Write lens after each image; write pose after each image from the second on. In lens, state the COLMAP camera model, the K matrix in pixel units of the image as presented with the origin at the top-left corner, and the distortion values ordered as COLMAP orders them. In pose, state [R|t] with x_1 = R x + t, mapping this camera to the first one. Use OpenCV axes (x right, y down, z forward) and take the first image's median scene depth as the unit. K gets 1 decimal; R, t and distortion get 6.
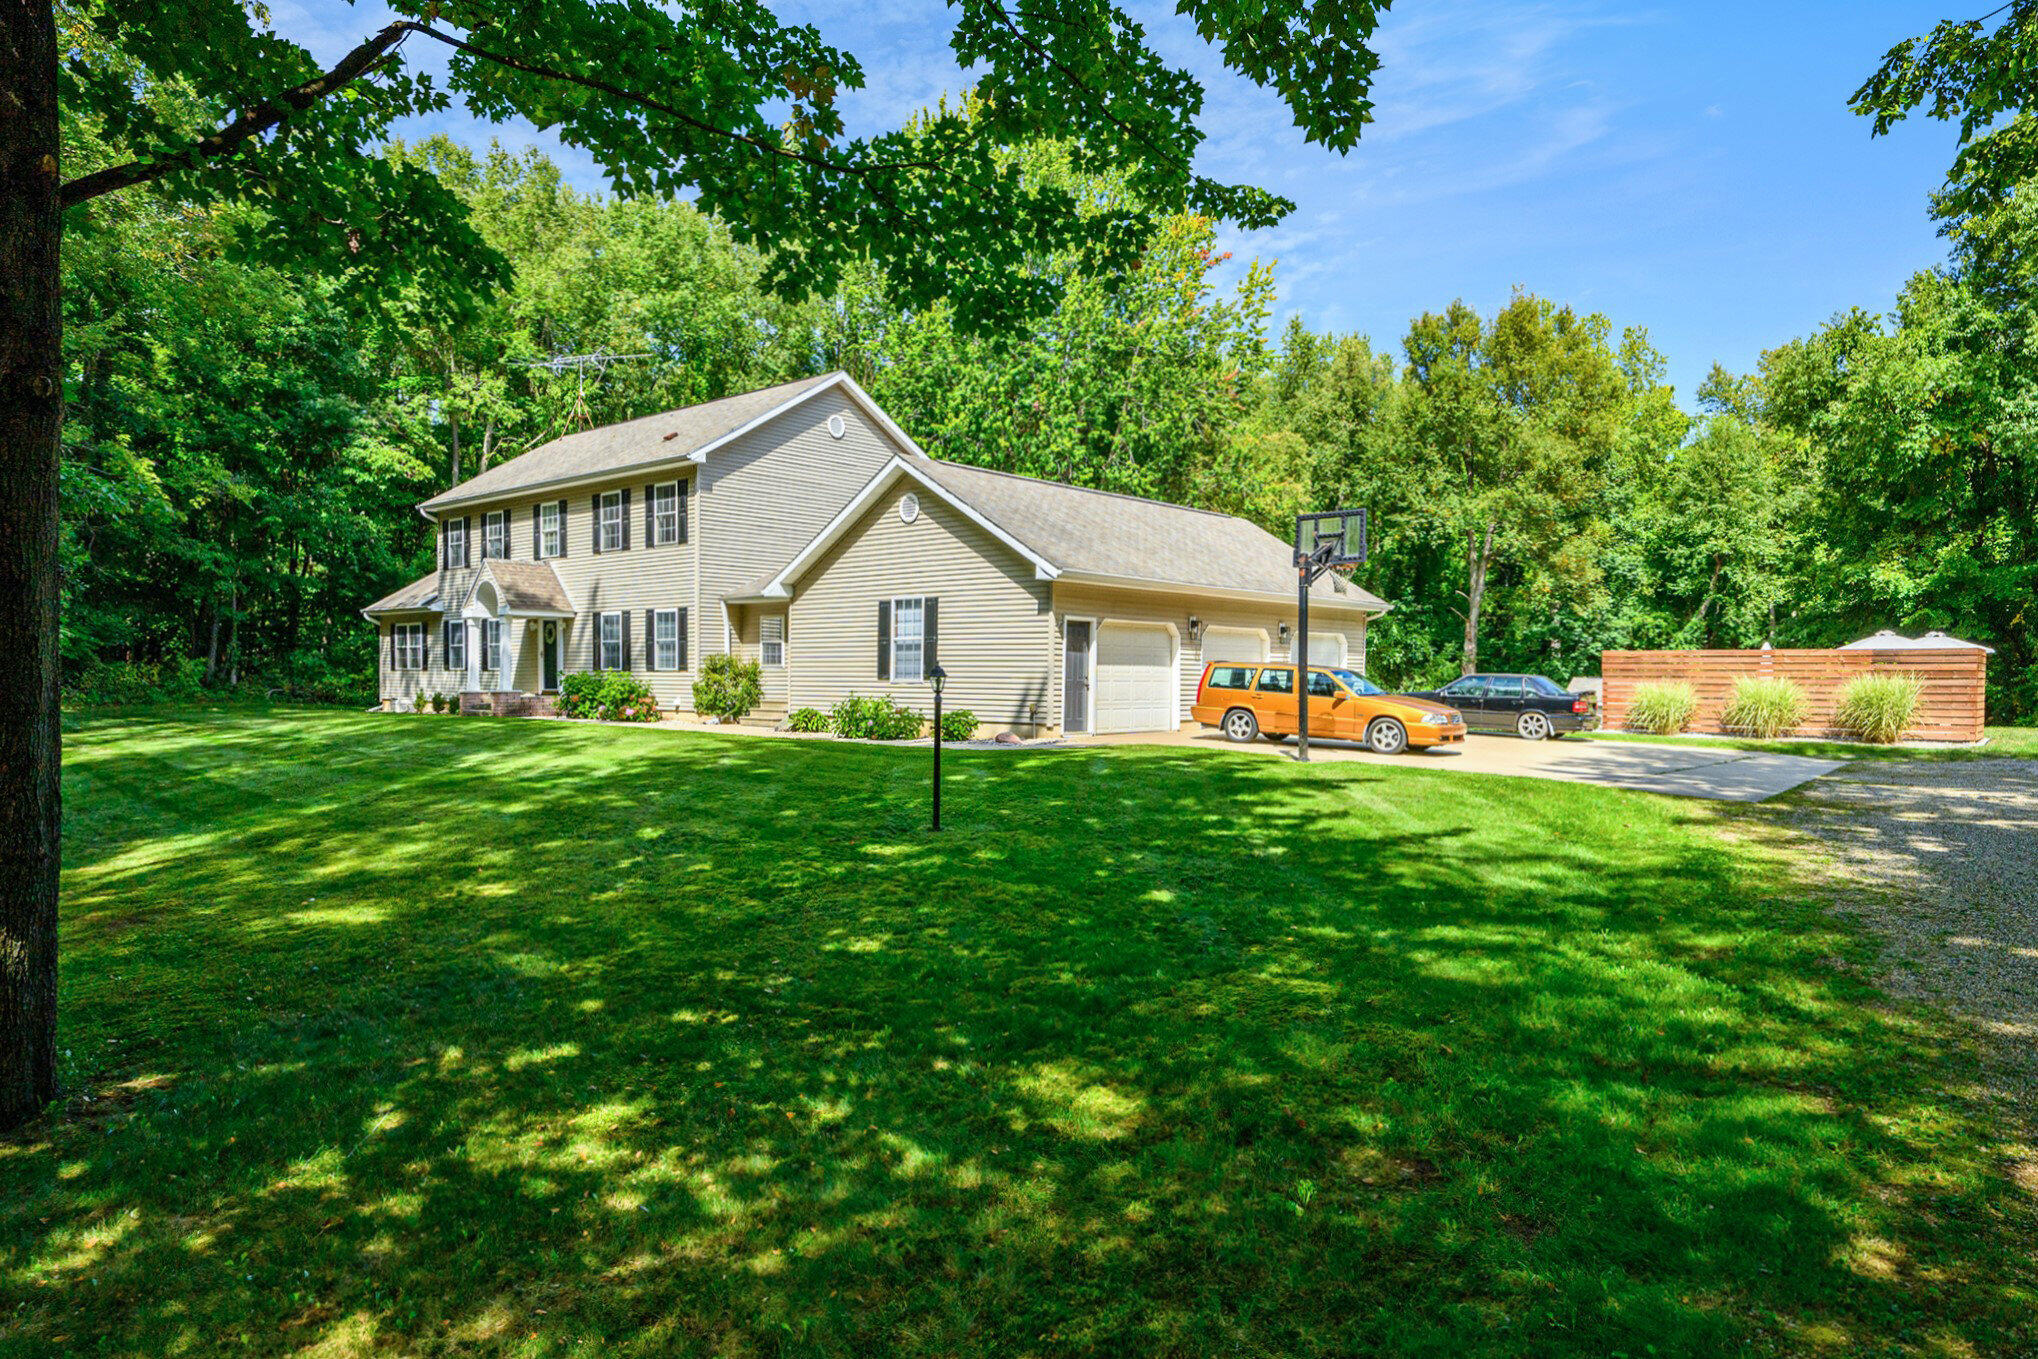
lens RADIAL K [[1310.7, 0, 1018.9], [0, 1310.7, 736.3], [0, 0, 1]] dist [0.008448, 0.000579]
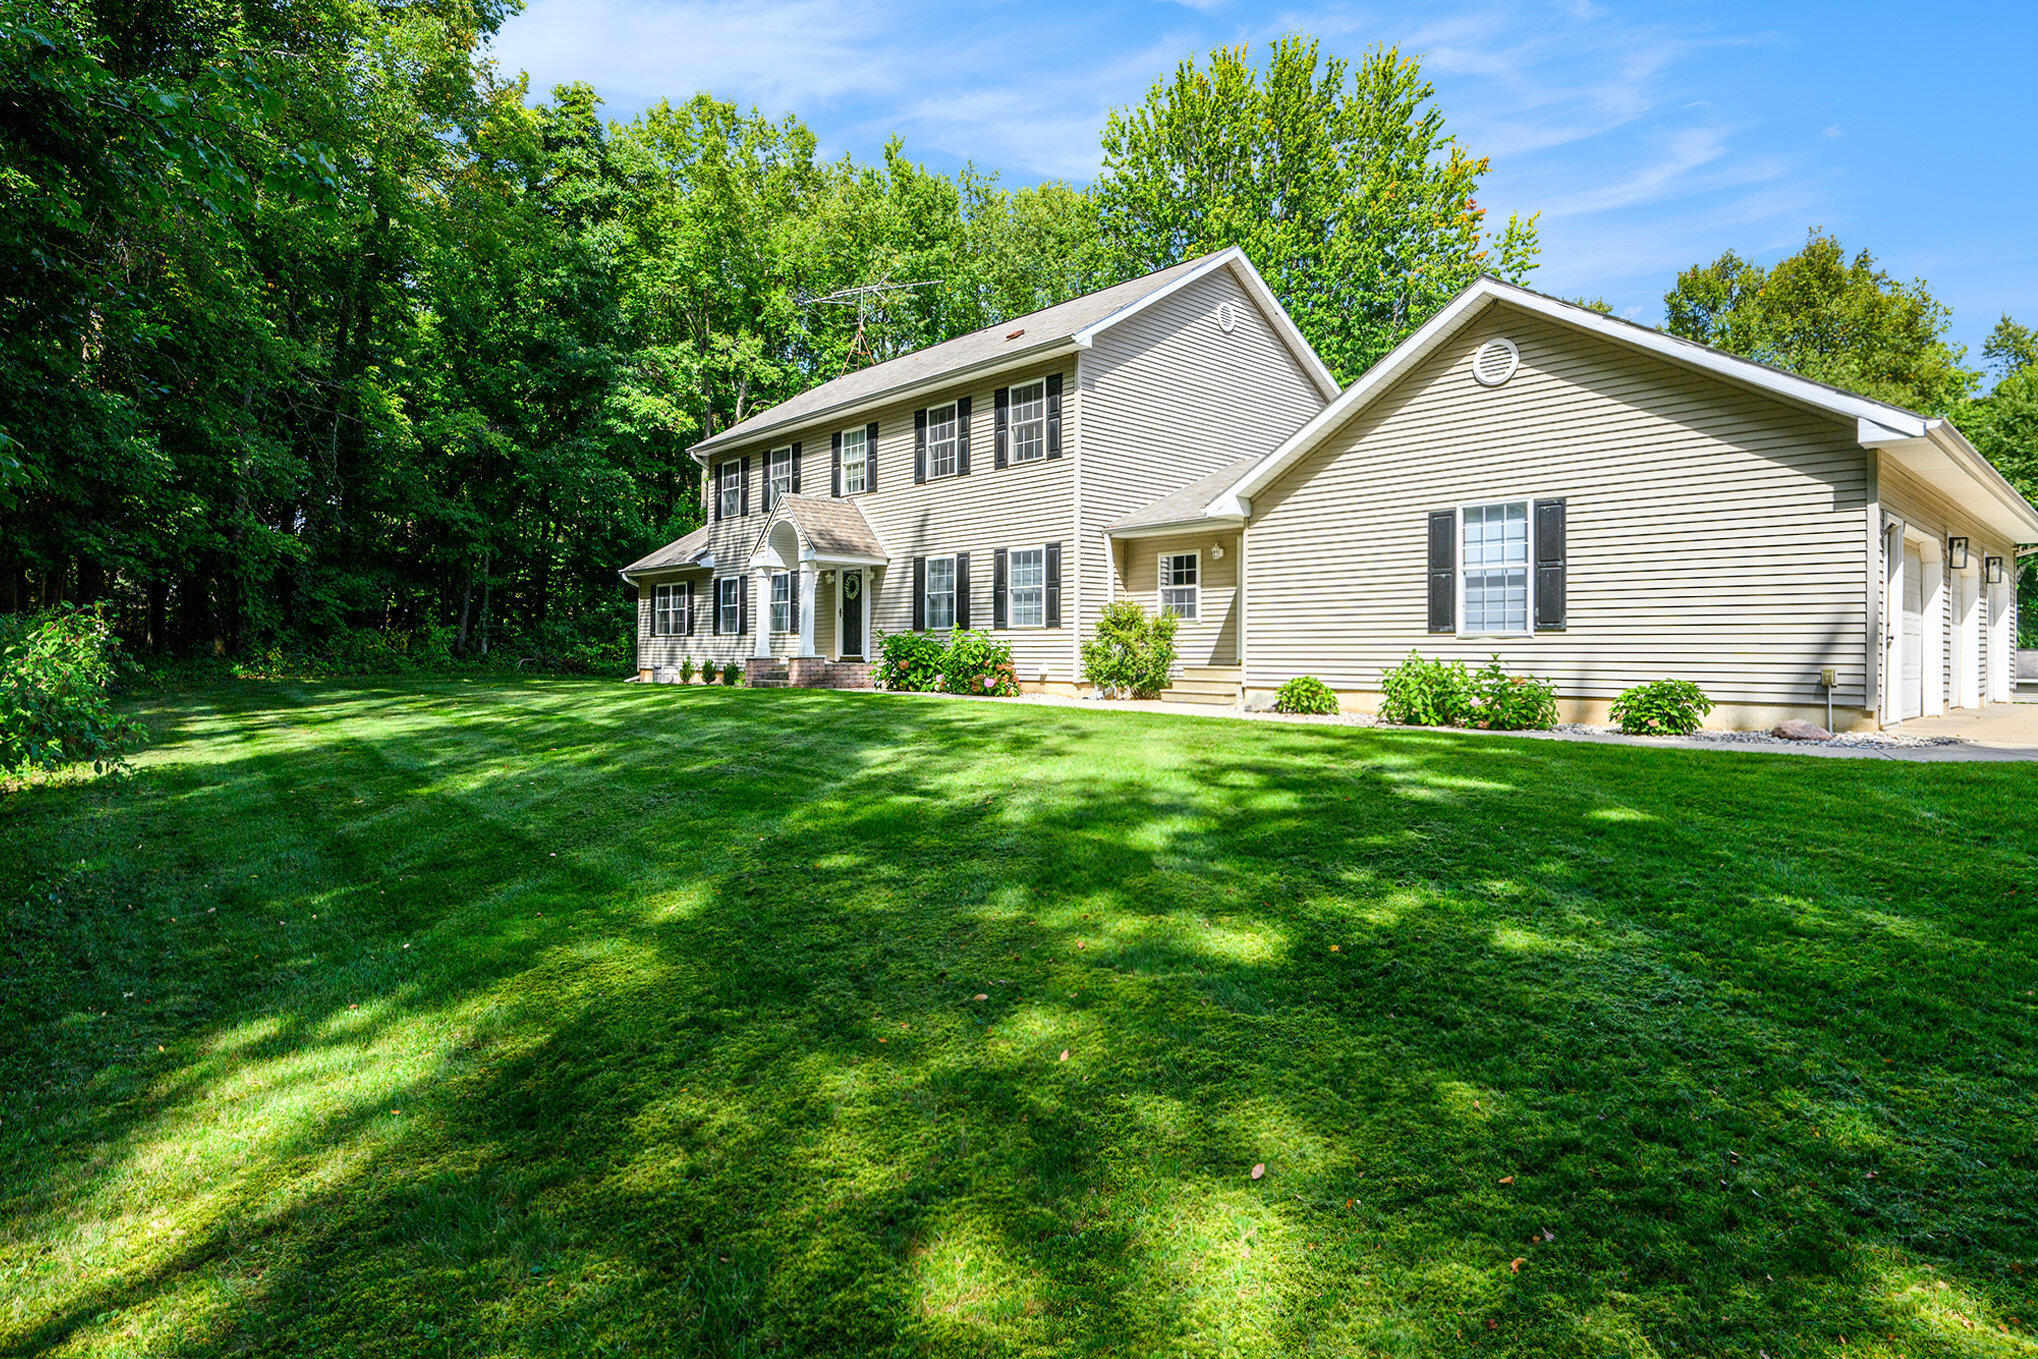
lens RADIAL K [[1080.2, 0, 1018.7], [0, 1080.2, 643.9], [0, 0, 1]] dist [-0.003785, -0.000171]
pose [[0.996595, -0.001501, -0.082433, -0.177612], [-0.003100, 0.998445, -0.055661, -0.005220], [0.082388, 0.055728, 0.995041, 0.306178]]
